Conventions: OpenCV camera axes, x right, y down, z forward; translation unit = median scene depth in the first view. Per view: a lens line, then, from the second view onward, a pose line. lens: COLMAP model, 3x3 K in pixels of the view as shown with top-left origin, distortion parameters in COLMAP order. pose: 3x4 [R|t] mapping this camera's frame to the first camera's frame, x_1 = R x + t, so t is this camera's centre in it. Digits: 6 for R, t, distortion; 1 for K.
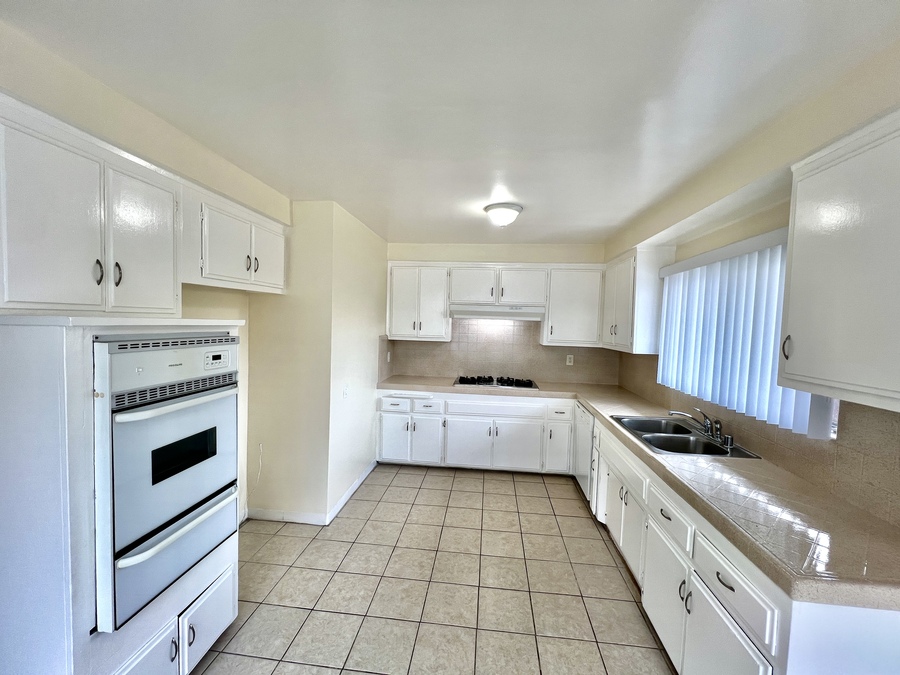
lens RADIAL K [[361.8, 0, 451.1], [0, 361.8, 337.8], [0, 0, 1]] dist [-0.001945, 0.001009]
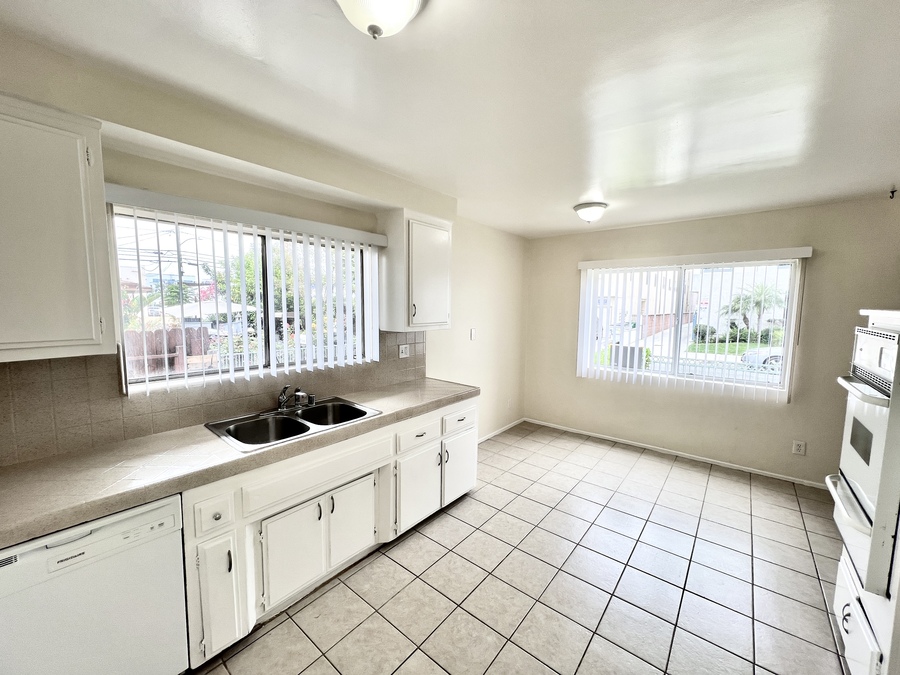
lens RADIAL K [[361.8, 0, 451.4], [0, 361.8, 337.8], [0, 0, 1]] dist [-0.001945, 0.001009]
pose [[-0.839423, -0.088733, 0.536185, -0.145355], [-0.011017, 0.989157, 0.146447, -0.059289], [-0.543366, 0.117024, -0.831299, 1.317813]]
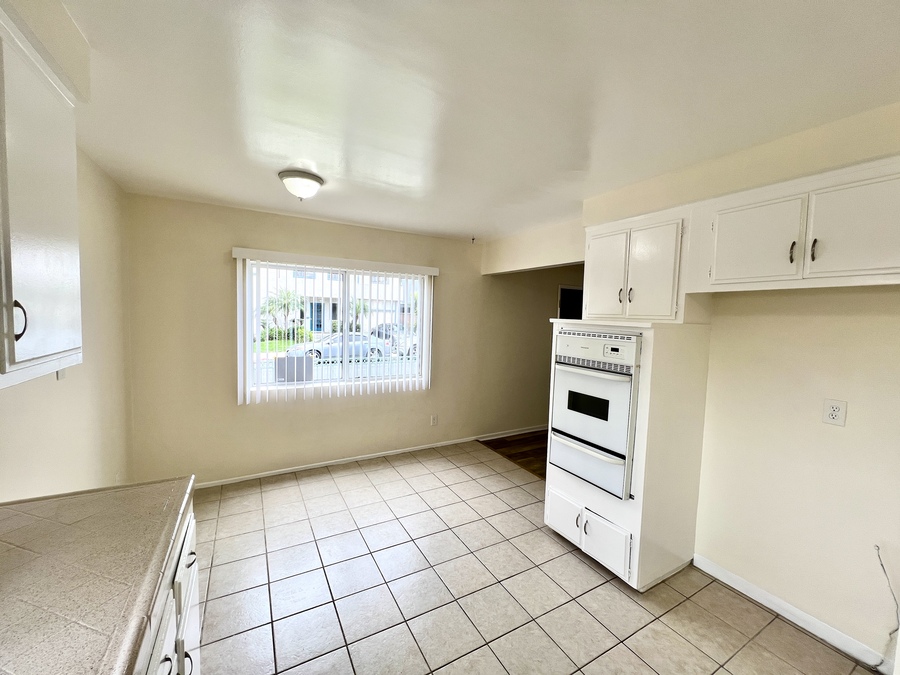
lens RADIAL K [[361.8, 0, 450.7], [0, 361.8, 337.2], [0, 0, 1]] dist [-0.001945, 0.001009]
pose [[-0.810944, -0.020040, -0.584780, 0.366273], [-0.083021, 0.993243, 0.081090, -0.029292], [0.579204, 0.114309, -0.807128, 1.012775]]
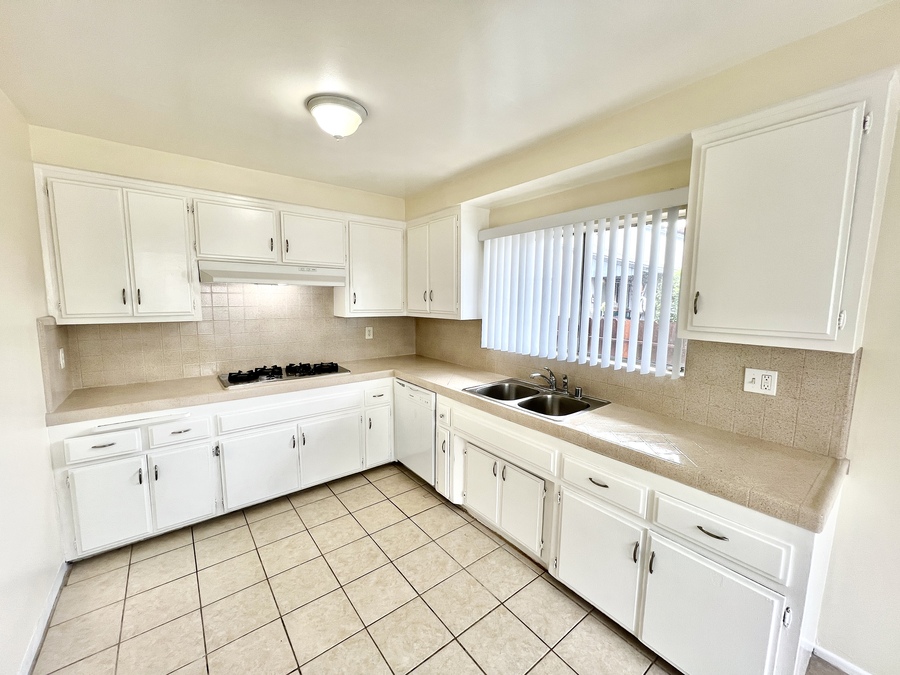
lens RADIAL K [[361.8, 0, 451.6], [0, 361.8, 338.9], [0, 0, 1]] dist [-0.001945, 0.001009]
pose [[0.715471, -0.101573, 0.691219, -0.200272], [0.043447, 0.993929, 0.101084, -0.004565], [-0.697290, -0.042291, 0.715540, 0.383270]]
